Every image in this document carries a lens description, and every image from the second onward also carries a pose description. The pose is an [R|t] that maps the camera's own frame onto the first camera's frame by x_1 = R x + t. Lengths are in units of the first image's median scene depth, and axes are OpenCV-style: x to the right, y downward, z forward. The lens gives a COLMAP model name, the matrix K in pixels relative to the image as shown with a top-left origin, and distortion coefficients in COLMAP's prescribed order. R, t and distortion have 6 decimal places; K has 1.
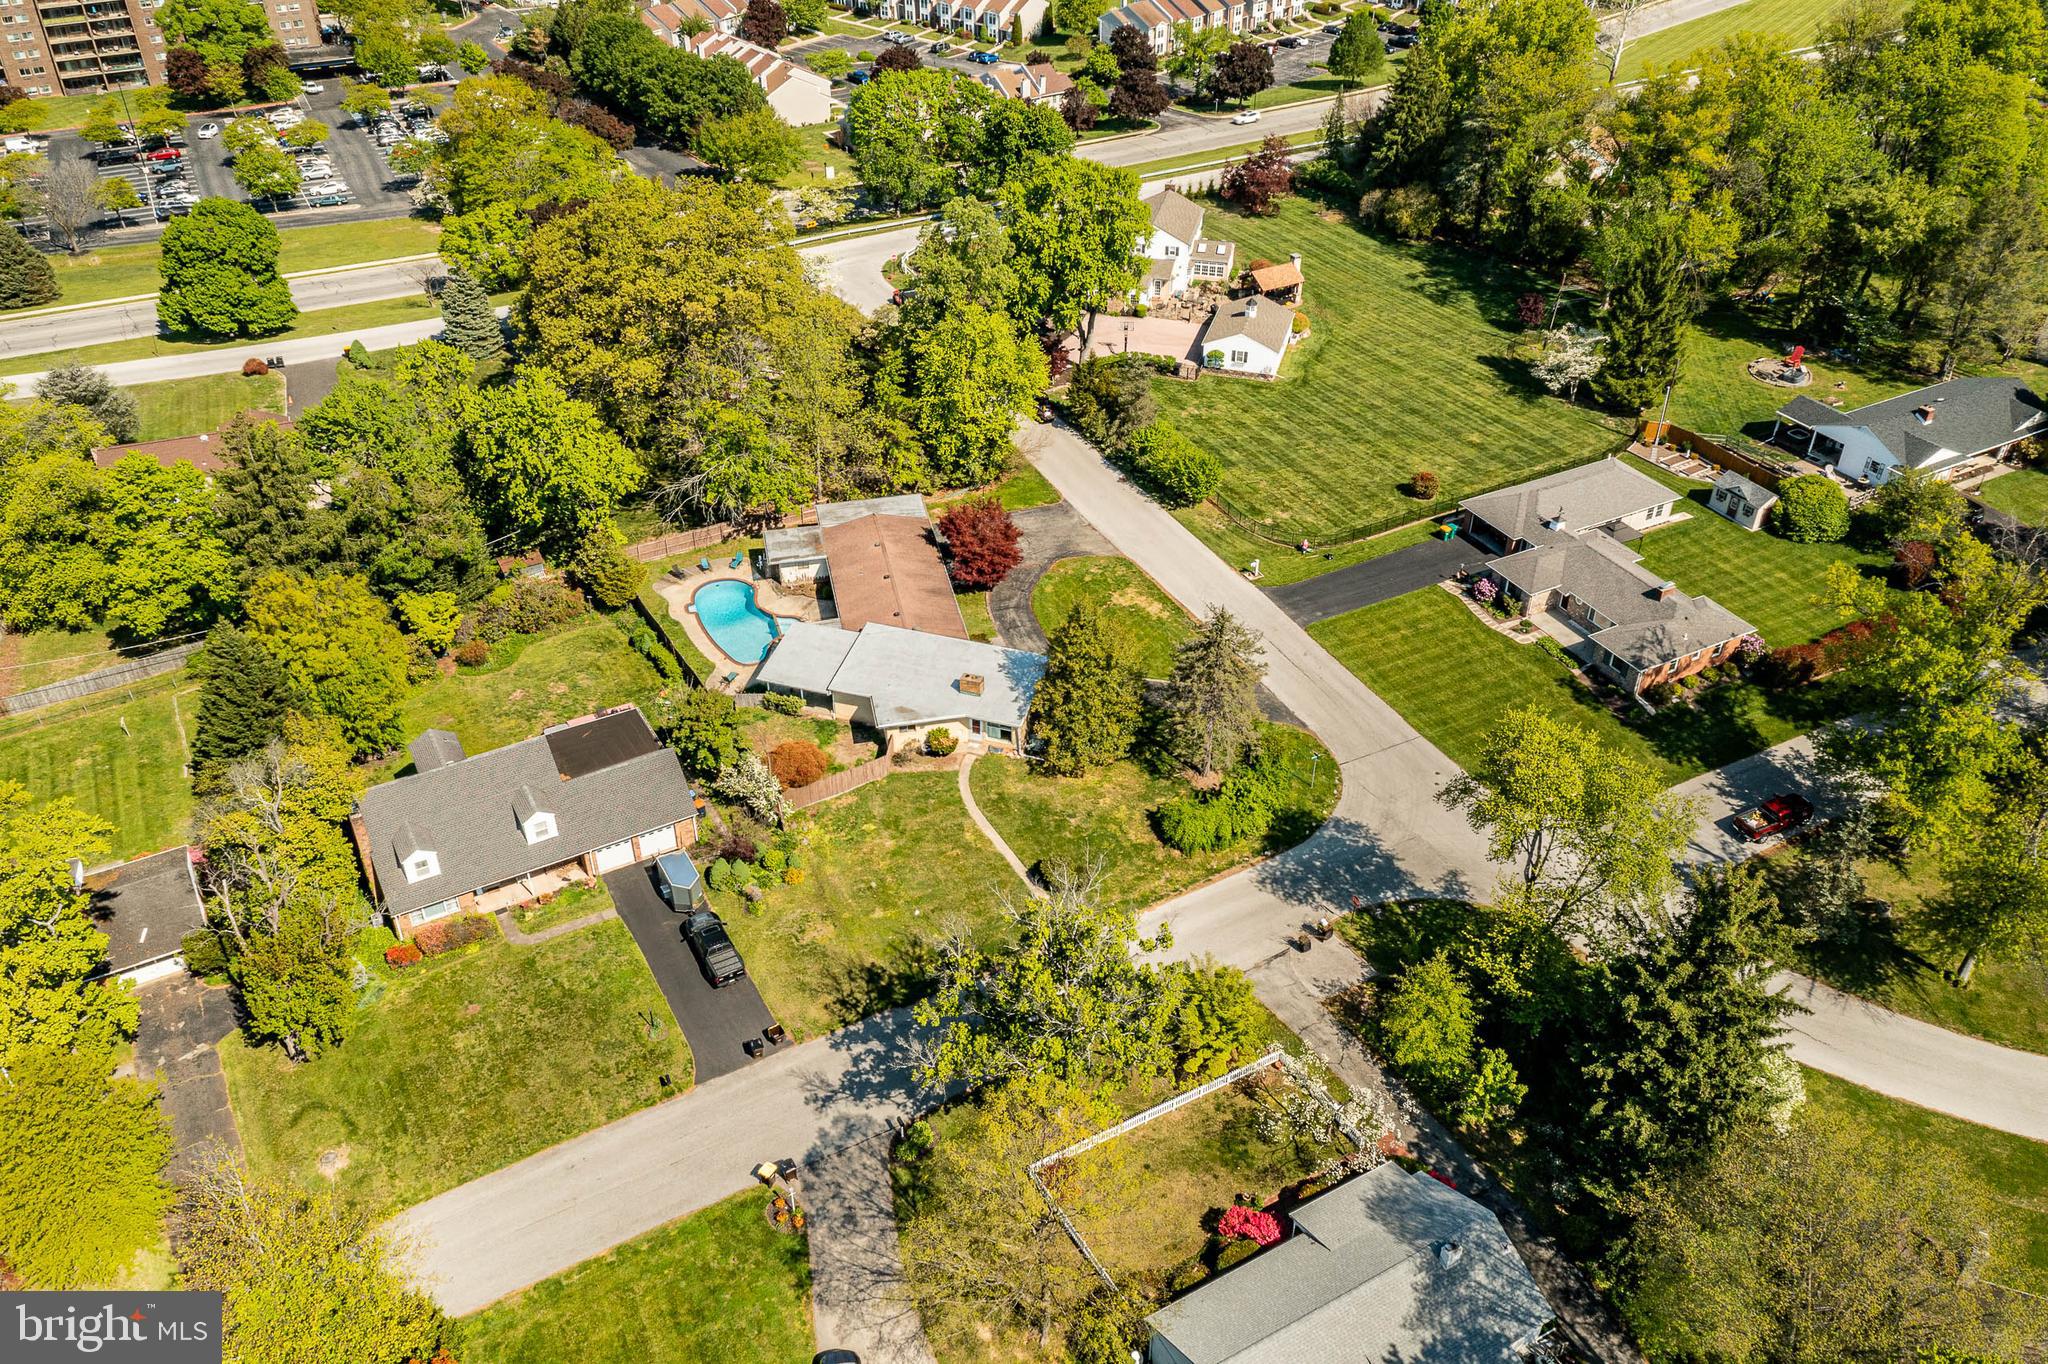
lens RADIAL K [[1670.1, 0, 1019.4], [0, 1670.1, 652.5], [0, 0, 1]] dist [0.002098, 0.009279]
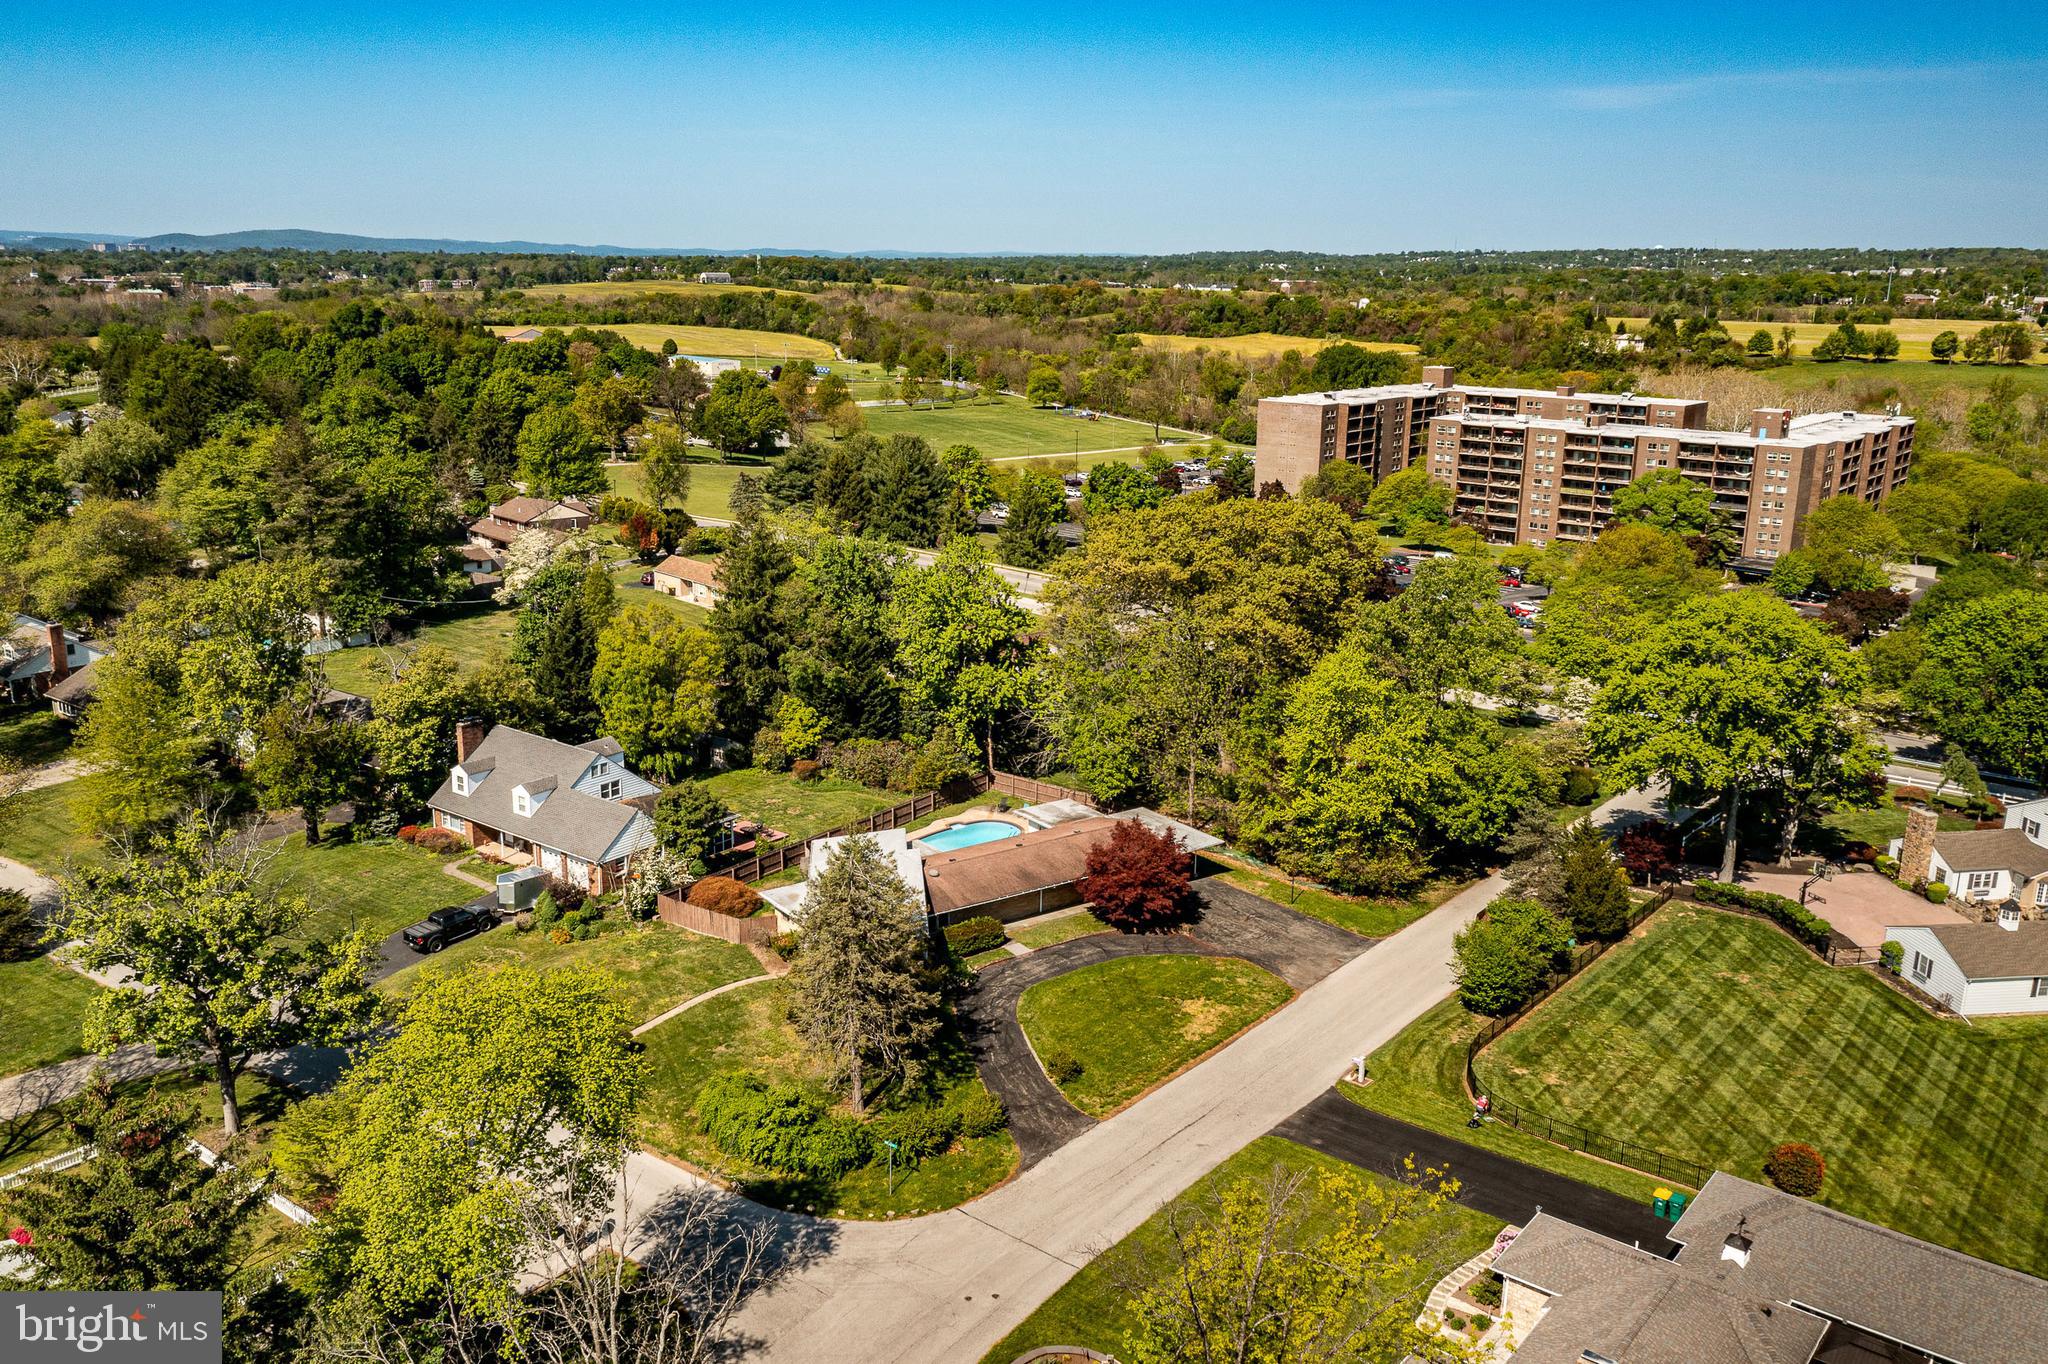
lens RADIAL K [[1670.1, 0, 1019.4], [0, 1670.1, 652.5], [0, 0, 1]] dist [0.002098, 0.009279]
pose [[0.387973, 0.213238, -0.896664, 0.665060], [-0.530243, 0.847386, -0.027910, -0.103129], [0.753869, 0.486278, 0.441831, 0.535433]]
